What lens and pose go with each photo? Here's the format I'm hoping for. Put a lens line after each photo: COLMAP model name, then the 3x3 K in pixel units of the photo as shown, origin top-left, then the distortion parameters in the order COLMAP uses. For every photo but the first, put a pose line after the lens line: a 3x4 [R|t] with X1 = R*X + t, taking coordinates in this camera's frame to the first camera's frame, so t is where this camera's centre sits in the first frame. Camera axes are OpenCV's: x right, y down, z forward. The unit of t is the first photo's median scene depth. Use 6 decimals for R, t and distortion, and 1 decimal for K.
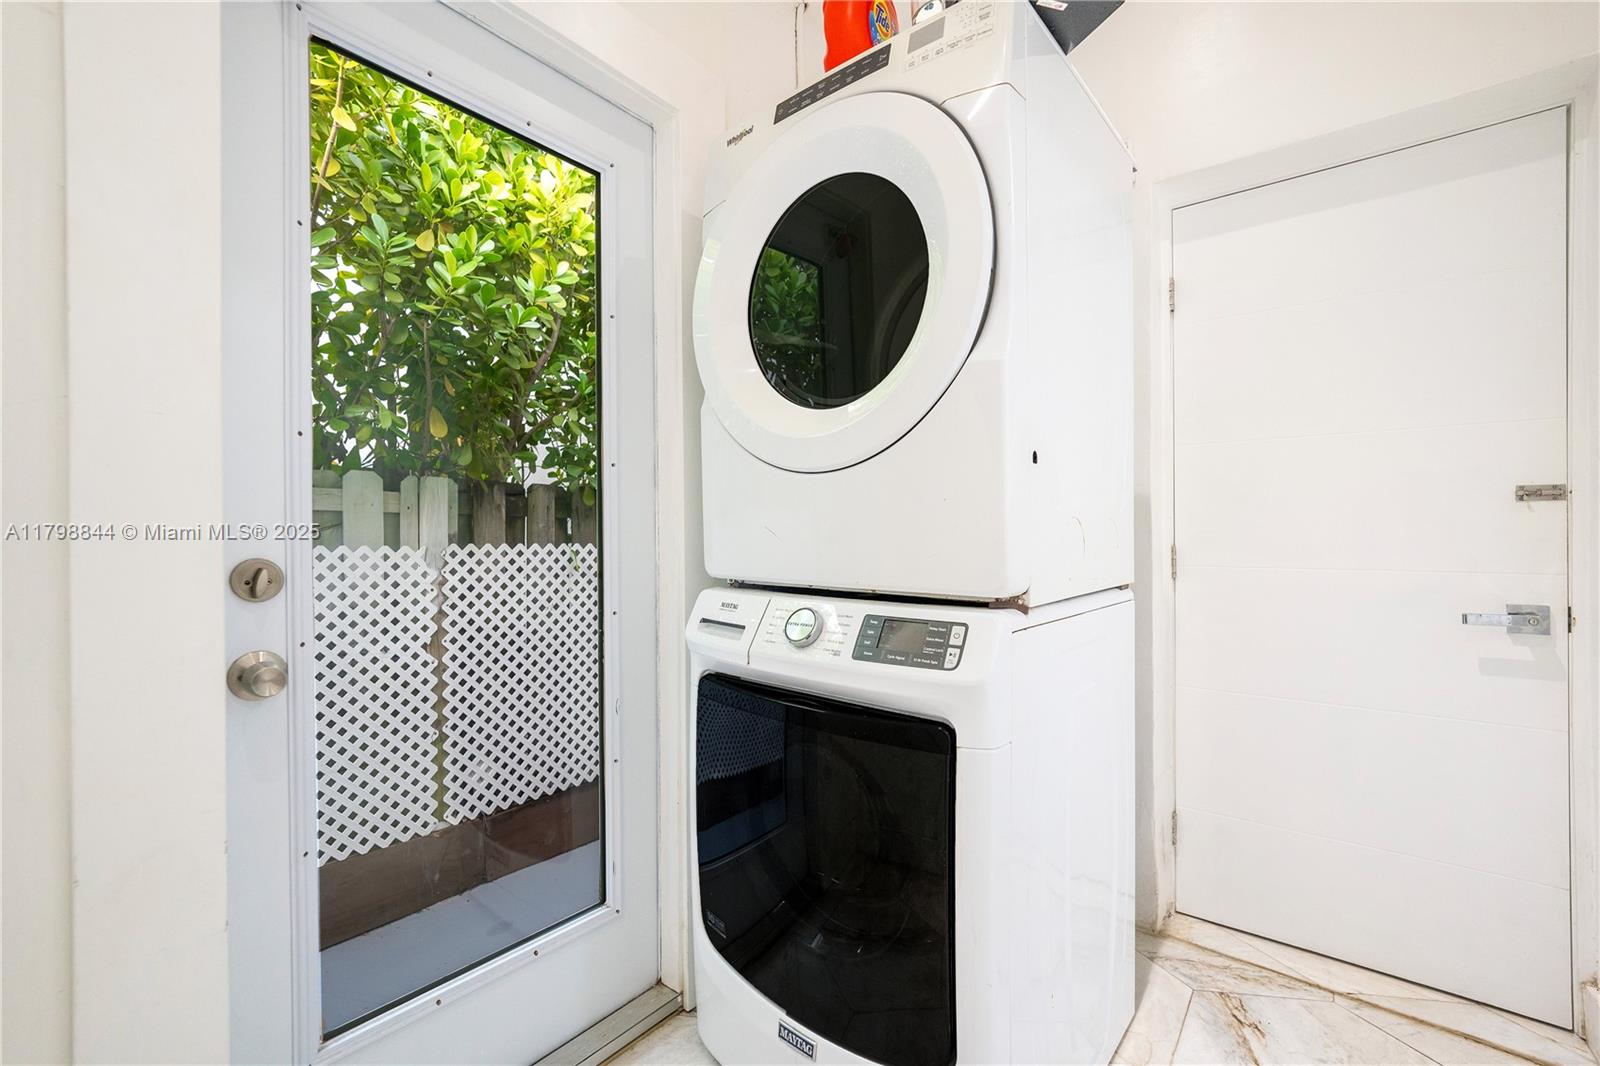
lens RADIAL K [[657.0, 0, 802.5], [0, 657.0, 526.7], [0, 0, 1]] dist [-0.042852, 0.017877]
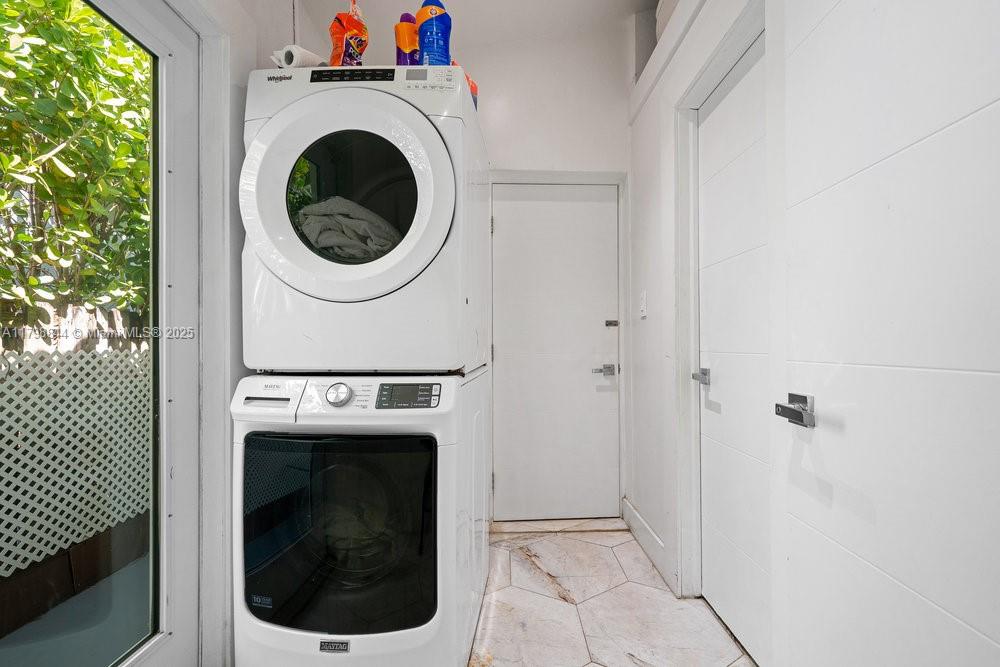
lens RADIAL K [[415.0, 0, 500.0], [0, 415.0, 333.5], [0, 0, 1]] dist [-0.020474, 0.000014]
pose [[0.785973, 0.006480, 0.618227, -0.311783], [-0.001958, 0.999966, -0.007992, 0.004742], [-0.618258, 0.005071, 0.785959, -0.083423]]
